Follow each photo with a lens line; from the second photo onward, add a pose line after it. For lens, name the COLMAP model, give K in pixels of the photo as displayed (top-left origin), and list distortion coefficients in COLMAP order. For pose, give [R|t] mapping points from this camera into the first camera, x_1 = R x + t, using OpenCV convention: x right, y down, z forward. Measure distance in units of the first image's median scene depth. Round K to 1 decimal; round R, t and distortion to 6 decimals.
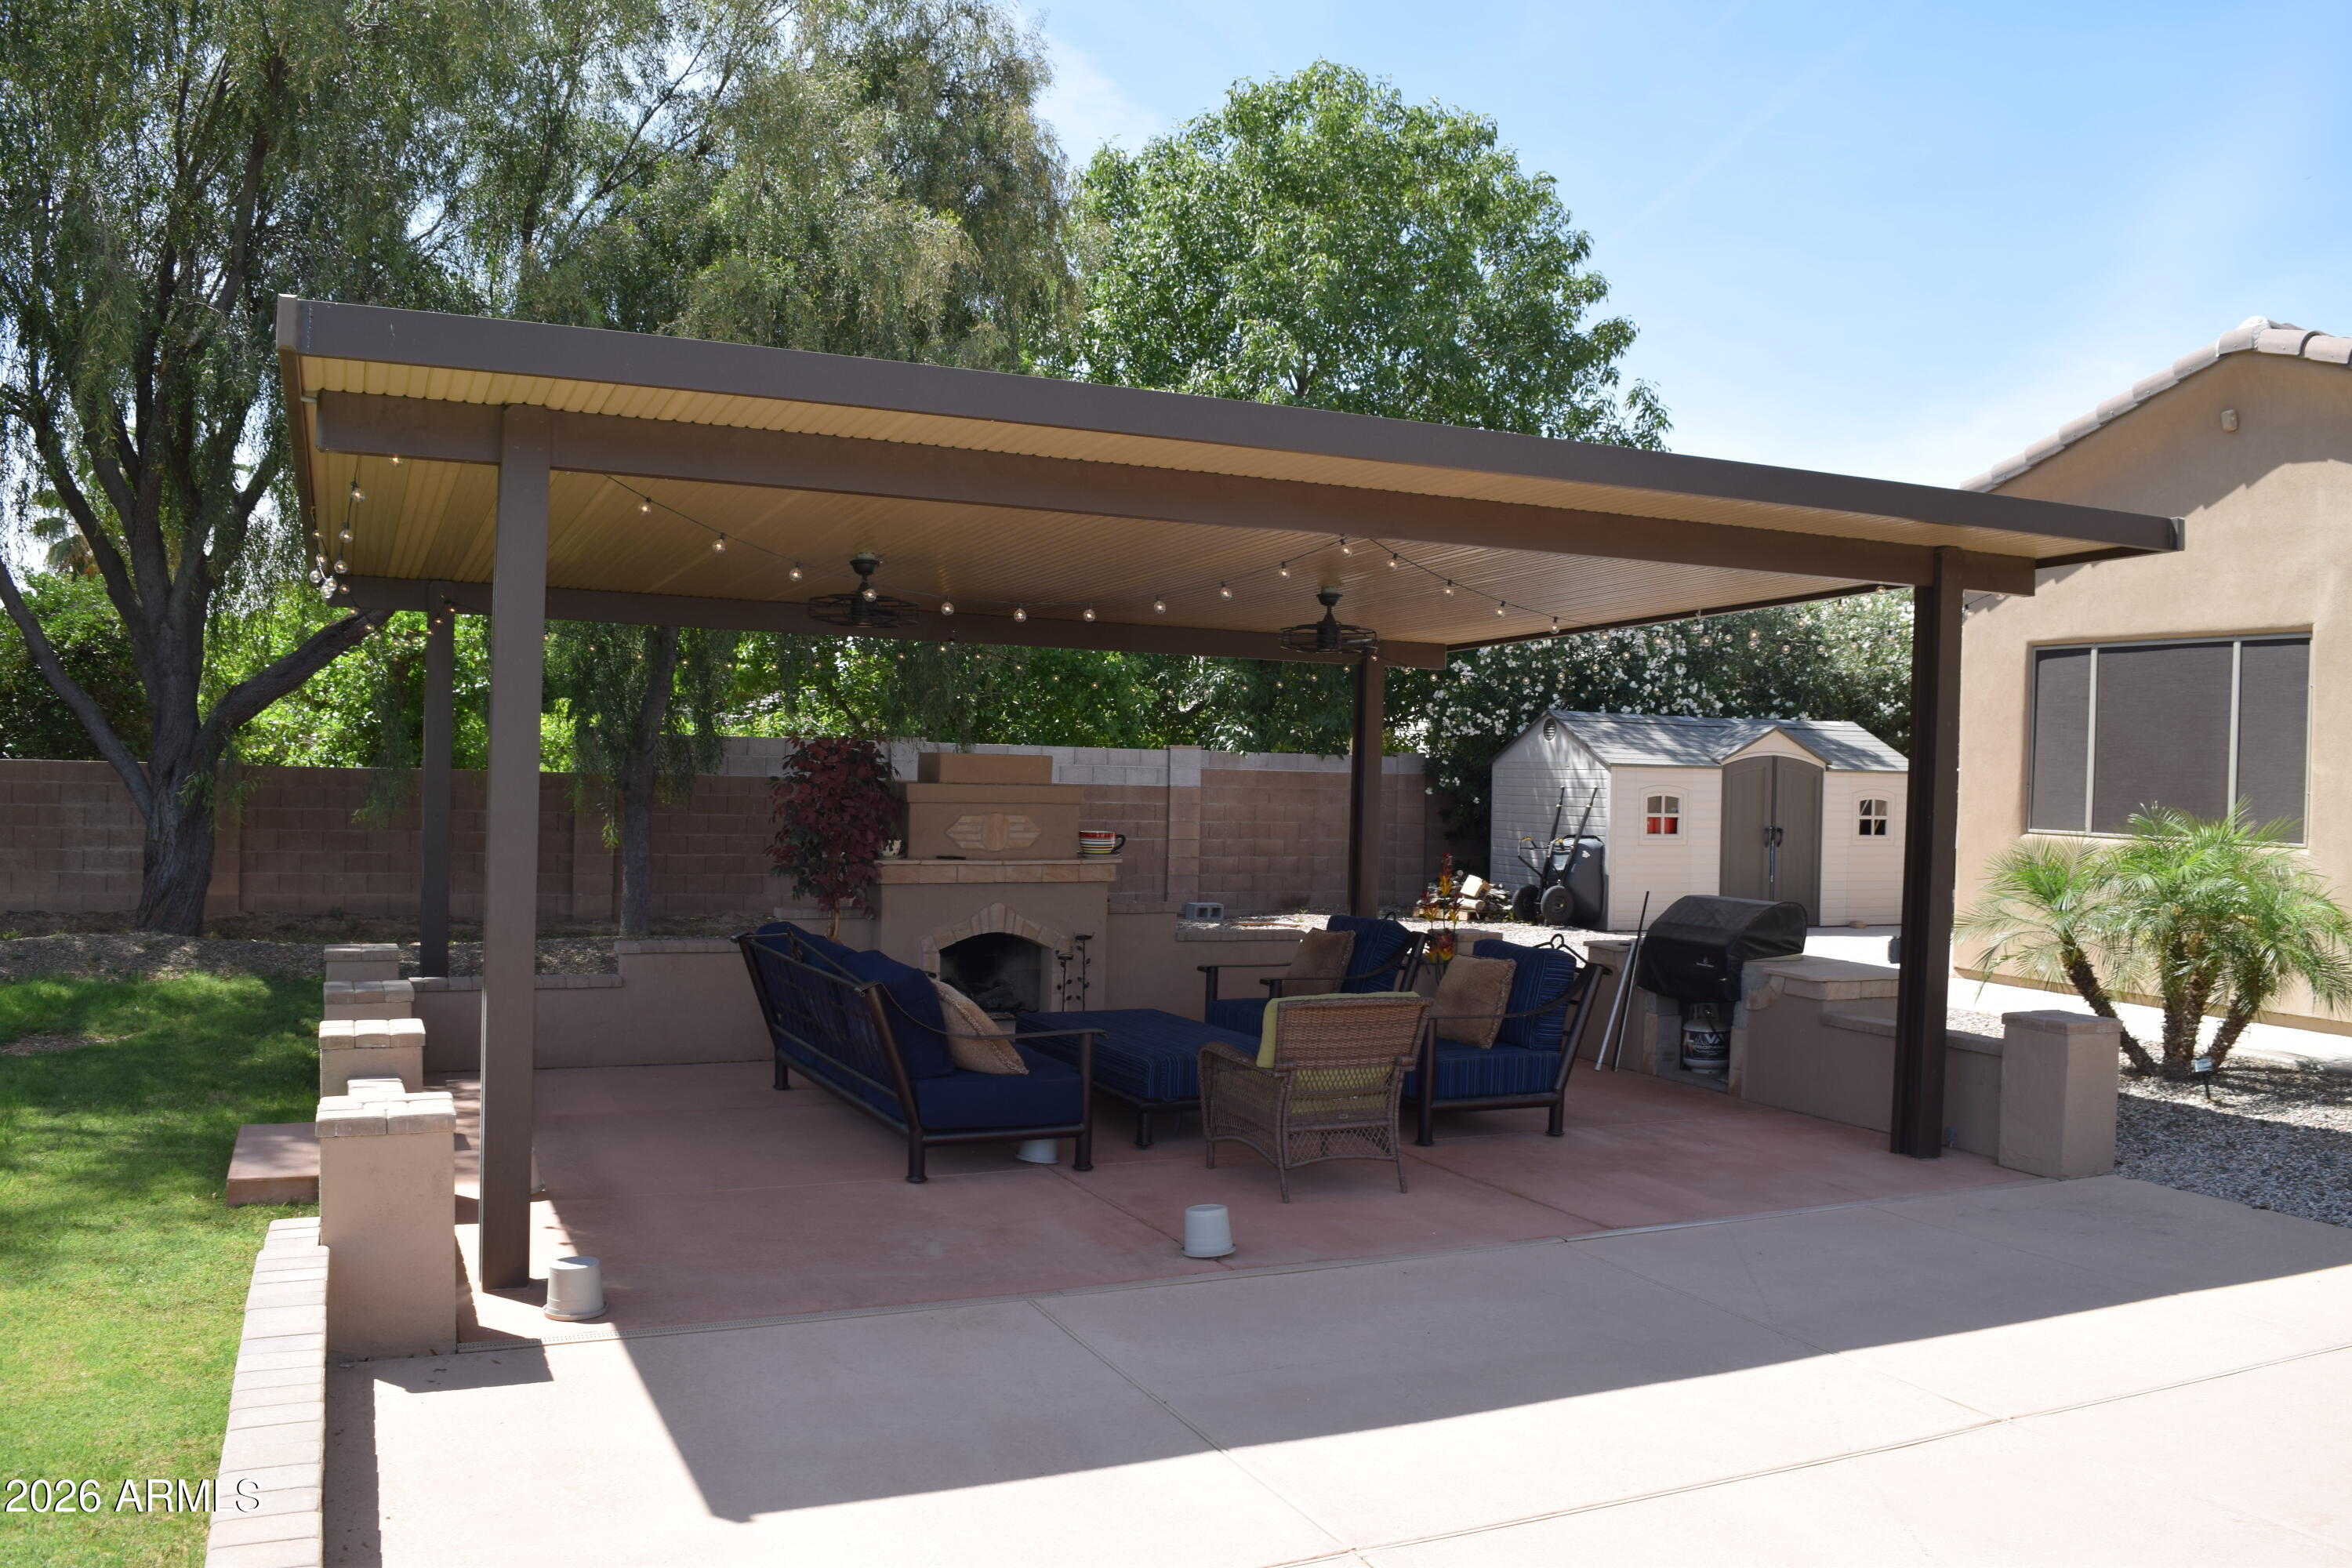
lens RADIAL K [[1868.7, 0, 1179.0], [0, 1868.7, 787.1], [0, 0, 1]] dist [-0.089267, 0.034991]
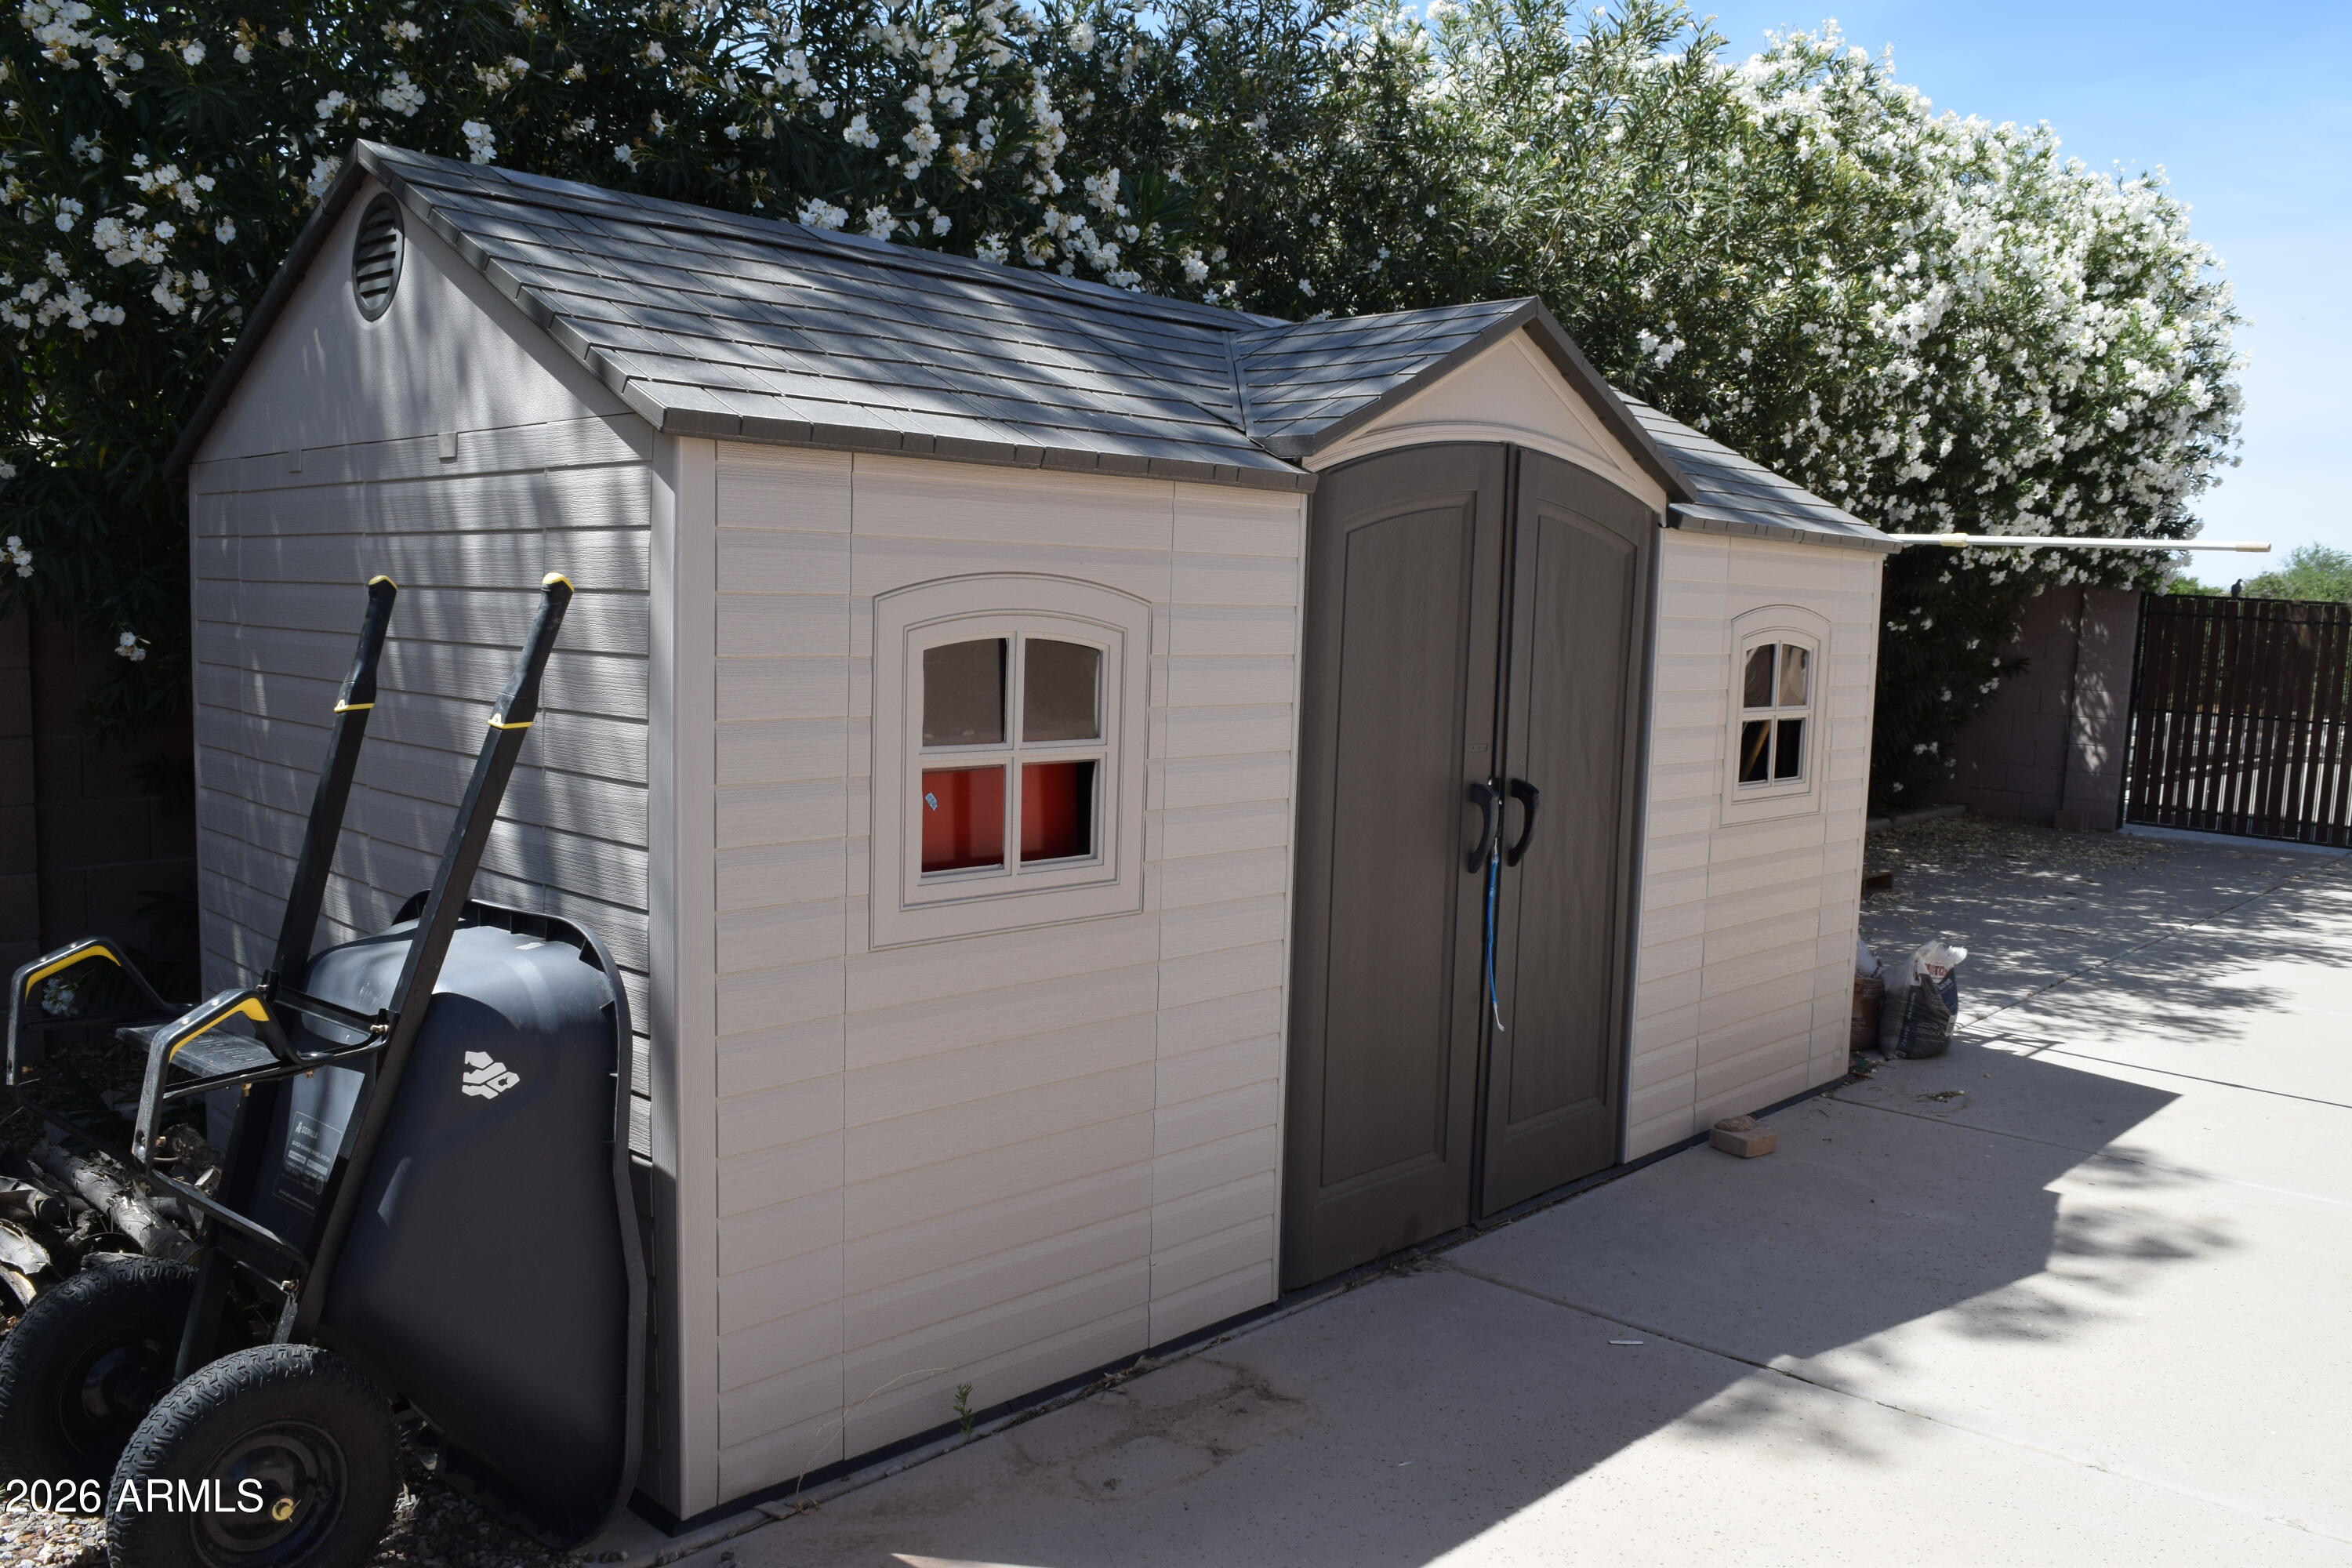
lens RADIAL K [[1868.7, 0, 1176.7], [0, 1868.7, 787.6], [0, 0, 1]] dist [-0.089267, 0.034991]
pose [[0.925530, -0.028137, 0.377628, 0.206646], [-0.013553, 0.994135, 0.107290, -0.000274], [-0.378432, -0.104418, 0.919720, 0.824232]]
